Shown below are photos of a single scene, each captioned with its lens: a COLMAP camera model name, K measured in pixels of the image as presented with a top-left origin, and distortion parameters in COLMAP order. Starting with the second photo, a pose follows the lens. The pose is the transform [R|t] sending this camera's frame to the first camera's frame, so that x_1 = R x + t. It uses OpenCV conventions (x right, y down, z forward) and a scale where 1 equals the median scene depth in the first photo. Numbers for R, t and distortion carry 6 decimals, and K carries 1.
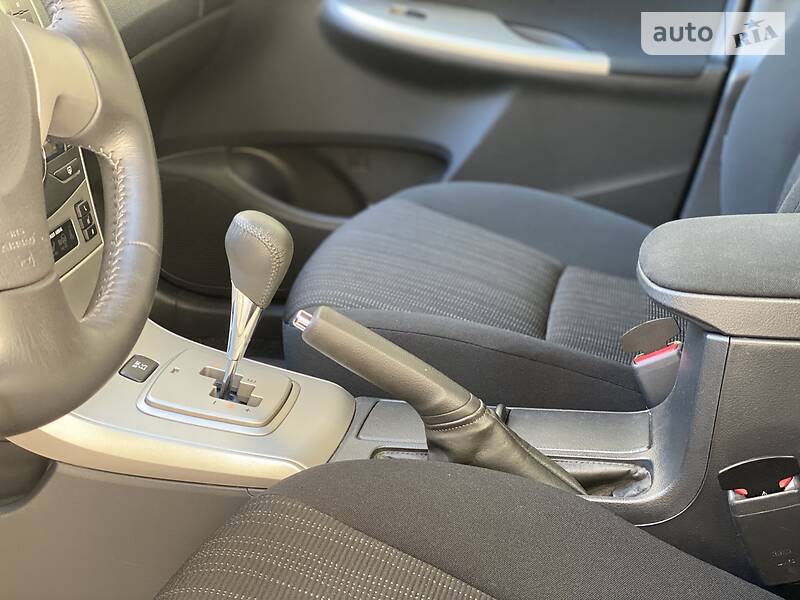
lens RADIAL K [[1213.2, 0, 388.7], [0, 1213.2, 297.3], [0, 0, 1]] dist [0.105372, 0.066946]
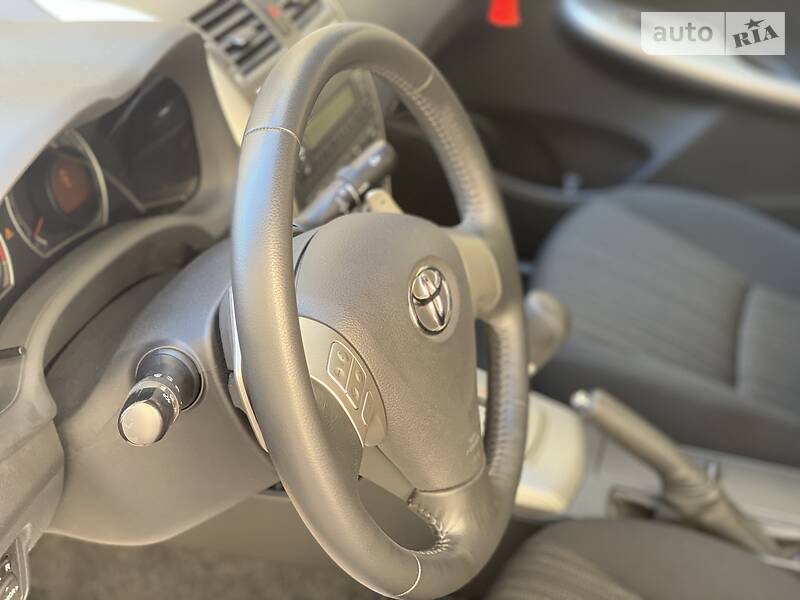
lens RADIAL K [[1234.0, 0, 400.0], [0, 1234.0, 300.0], [0, 0, 1]] dist [0.103750, -0.076817]
pose [[0.991761, 0.125600, -0.025204, -0.226700], [-0.118921, 0.975823, 0.183376, -0.281562], [0.047626, -0.178868, 0.982720, -0.236649]]
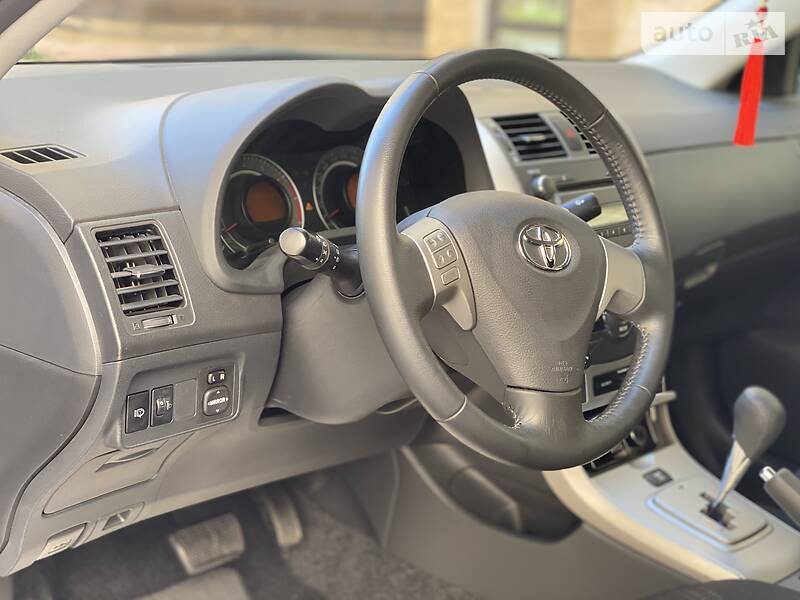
lens RADIAL K [[1235.6, 0, 400.0], [0, 1235.6, 300.0], [0, 0, 1]] dist [0.259872, -0.052327]
pose [[0.834010, 0.220298, -0.505862, 0.245676], [-0.273196, 0.961435, -0.031719, -0.010746], [0.479366, 0.164653, 0.862031, -0.432663]]
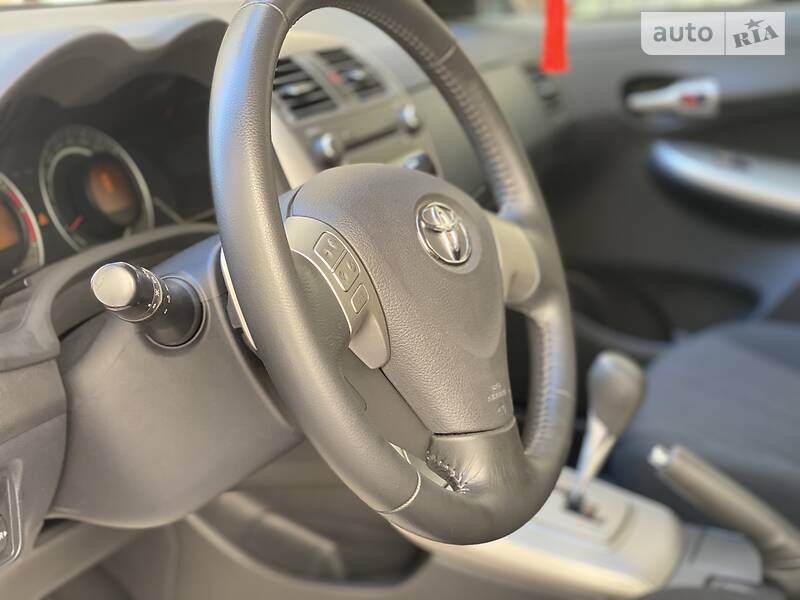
lens RADIAL K [[1234.0, 0, 400.0], [0, 1234.0, 300.0], [0, 0, 1]] dist [0.103750, -0.076817]
pose [[0.979677, 0.084636, -0.181850, -0.104563], [-0.096398, 0.993719, -0.056835, -0.036422], [0.175898, 0.073210, 0.981682, -0.200906]]
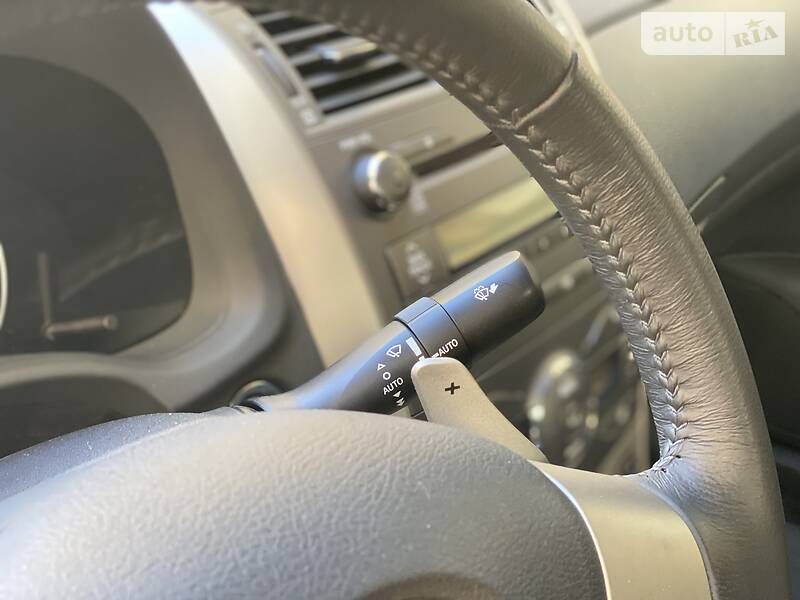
lens RADIAL K [[1235.6, 0, 400.0], [0, 1235.6, 300.0], [0, 0, 1]] dist [0.259872, -0.052327]
pose [[0.900498, 0.235005, -0.365891, -0.147222], [-0.203072, 0.971274, 0.124049, -0.252377], [0.384533, -0.037404, 0.922353, 0.346876]]
